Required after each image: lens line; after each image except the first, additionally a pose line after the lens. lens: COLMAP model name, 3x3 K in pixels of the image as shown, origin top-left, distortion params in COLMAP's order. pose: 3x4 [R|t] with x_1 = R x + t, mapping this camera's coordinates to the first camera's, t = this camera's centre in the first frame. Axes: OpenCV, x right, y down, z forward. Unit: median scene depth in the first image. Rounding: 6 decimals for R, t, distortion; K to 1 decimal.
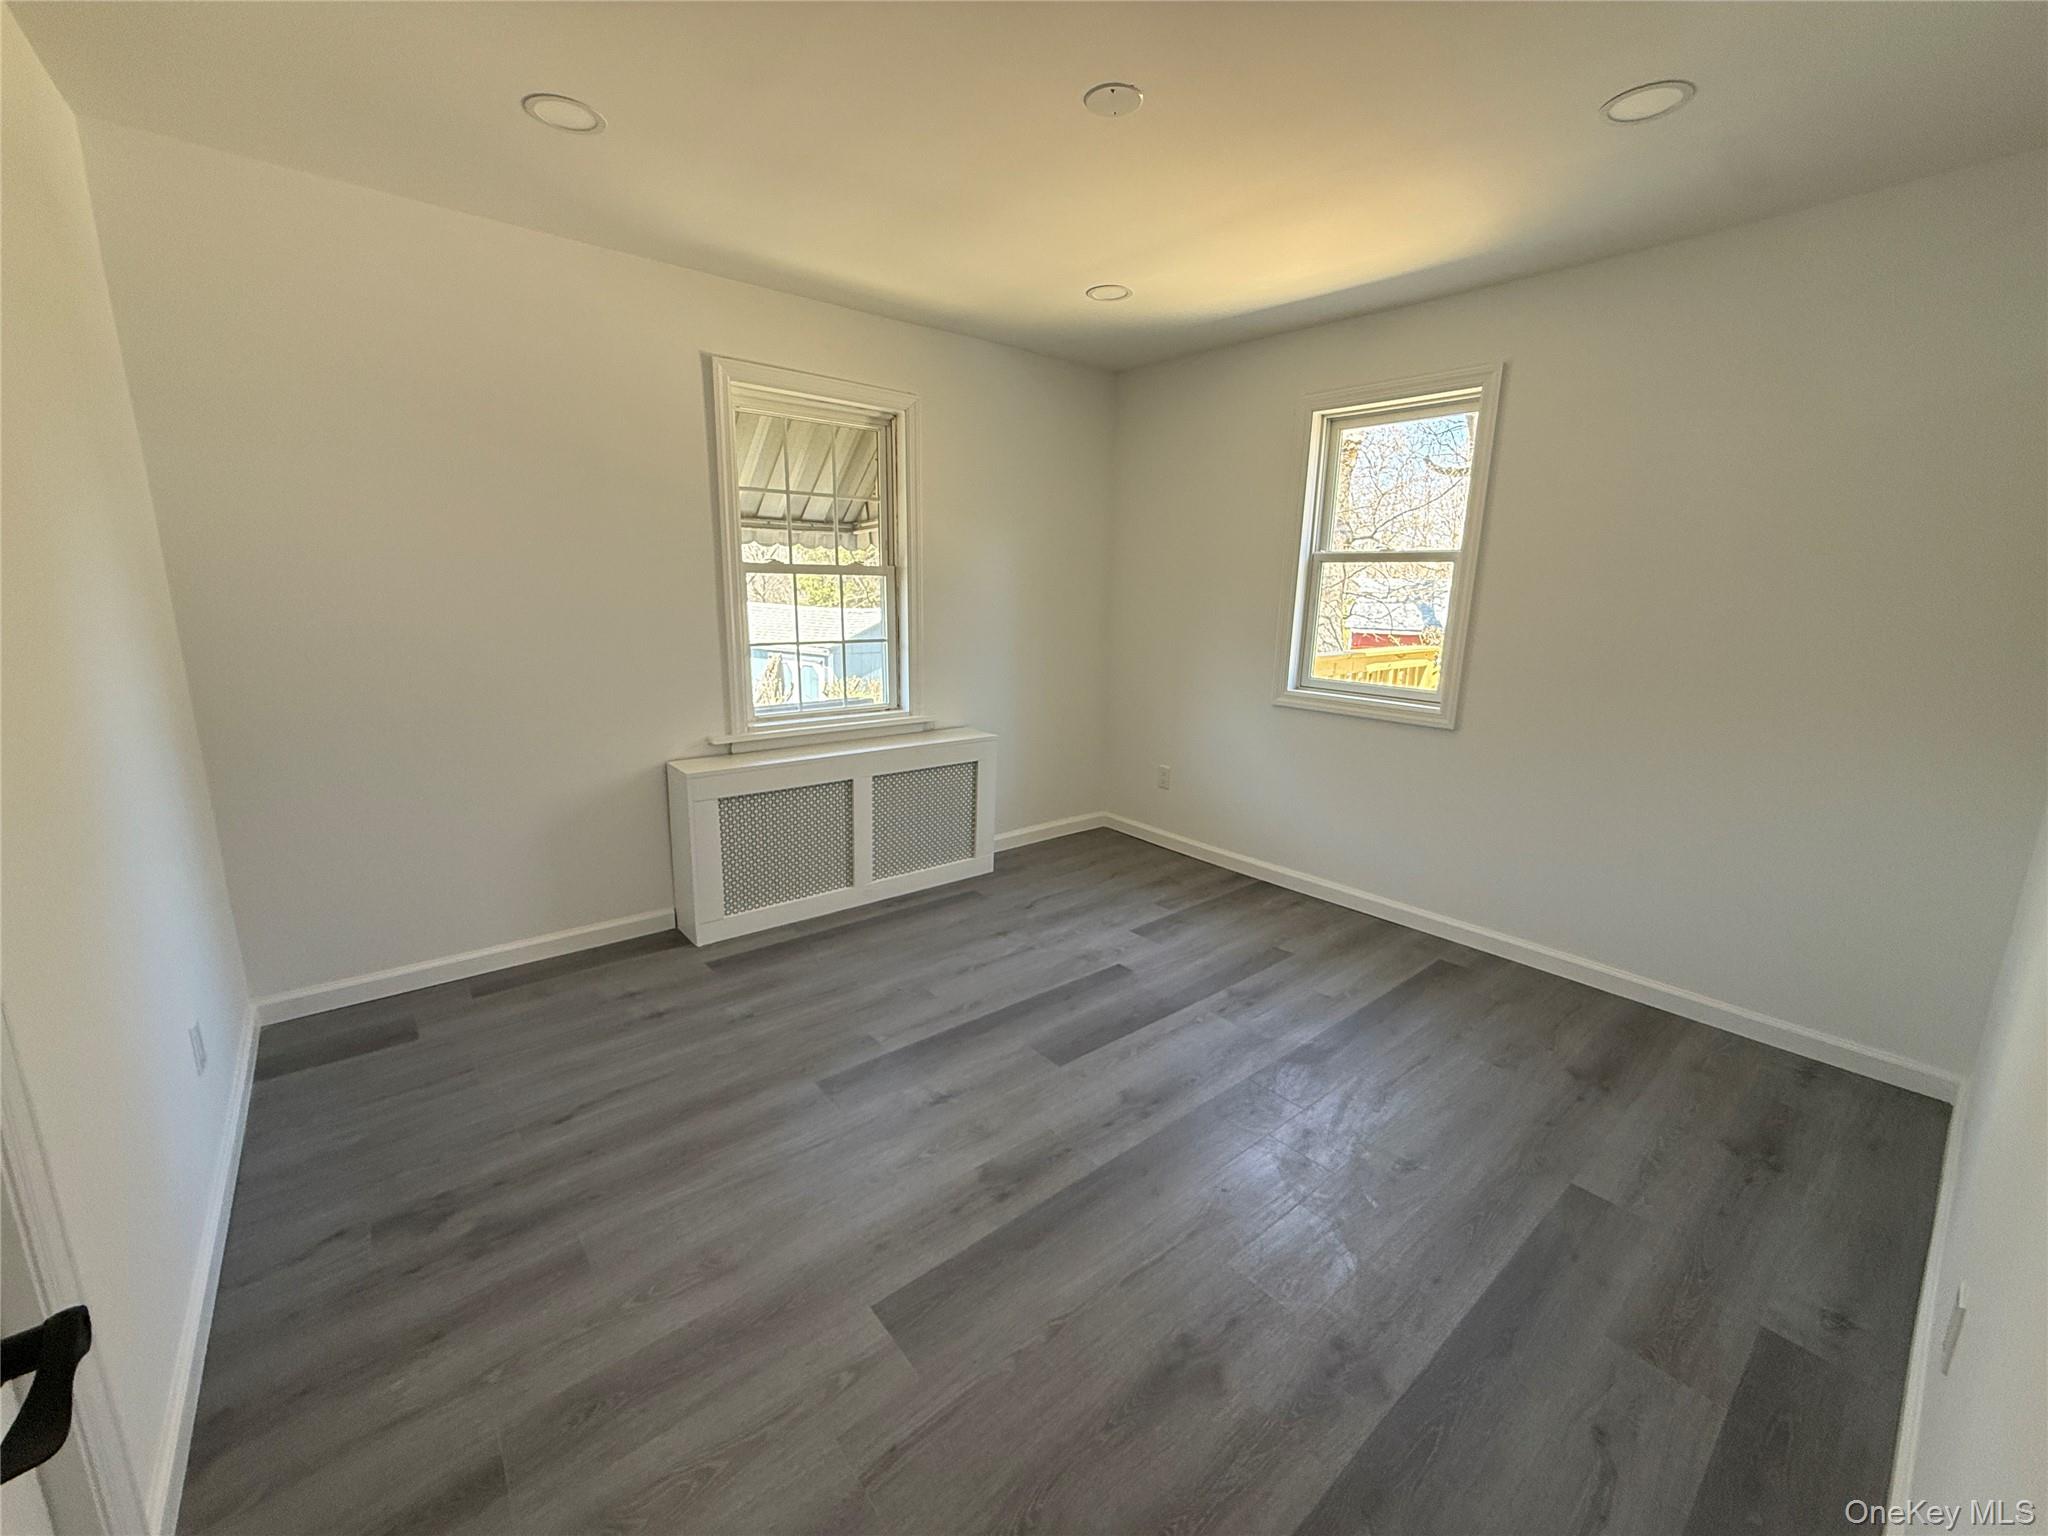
lens RADIAL K [[814.1, 0, 1014.6], [0, 814.1, 765.2], [0, 0, 1]] dist [0.002314, 0.000127]
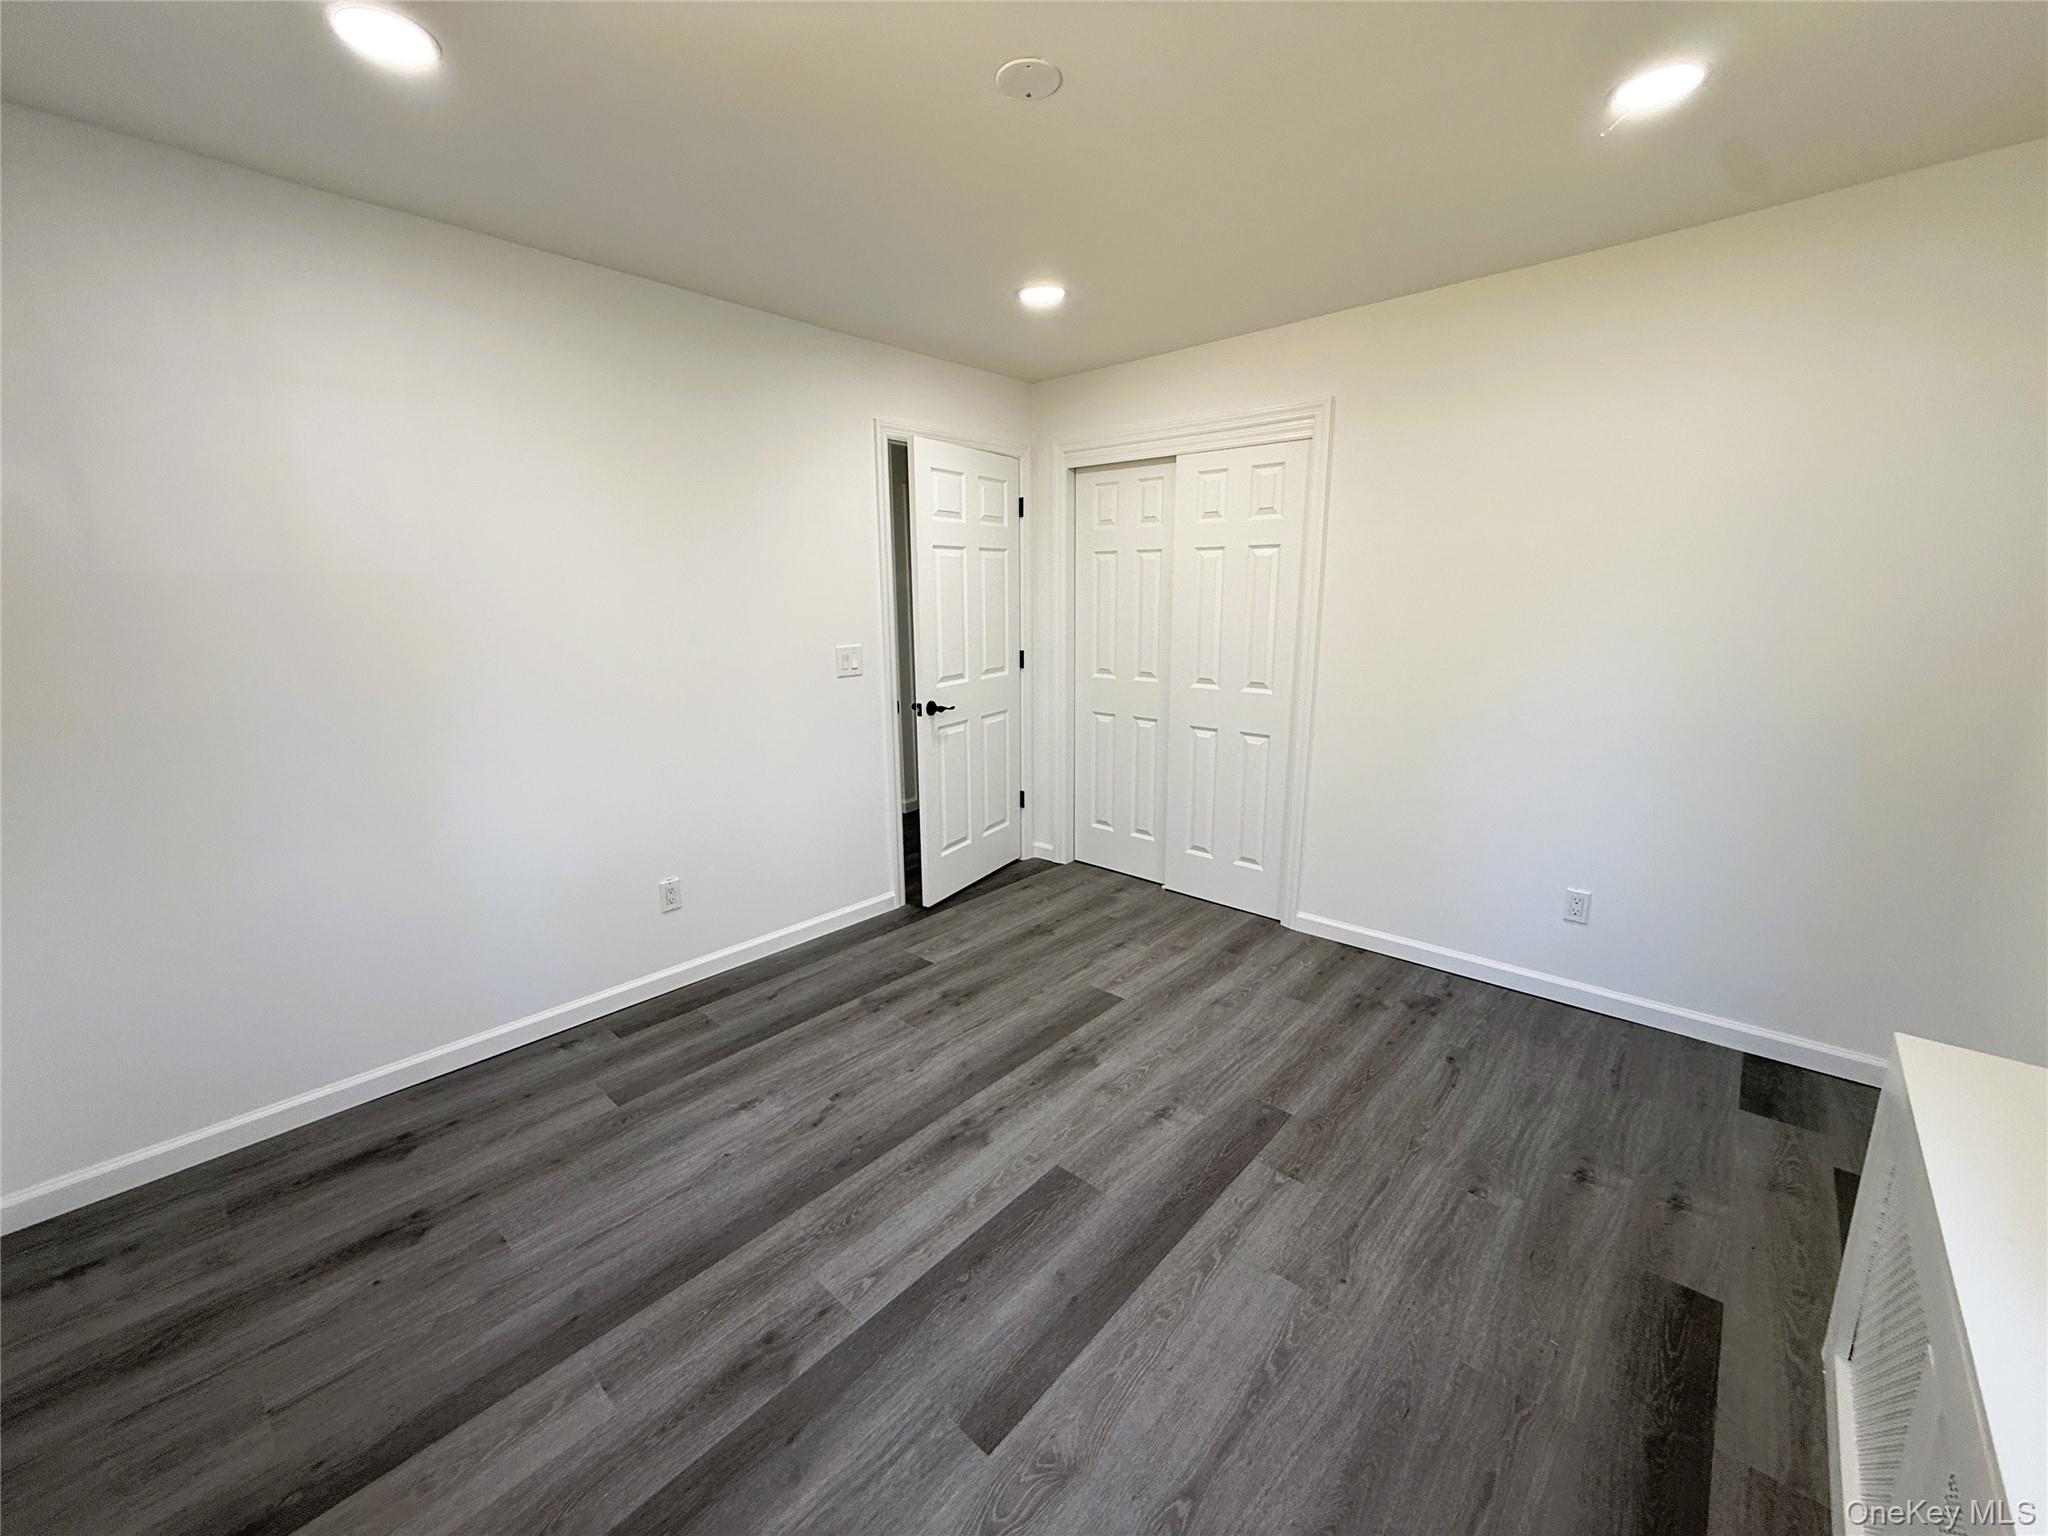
lens RADIAL K [[814.1, 0, 1014.6], [0, 814.1, 765.2], [0, 0, 1]] dist [0.002314, 0.000127]
pose [[-0.989178, 0.025830, -0.144429, 0.247999], [-0.037381, 0.907528, 0.418325, -0.443955], [0.141879, 0.419197, -0.896741, 1.832853]]
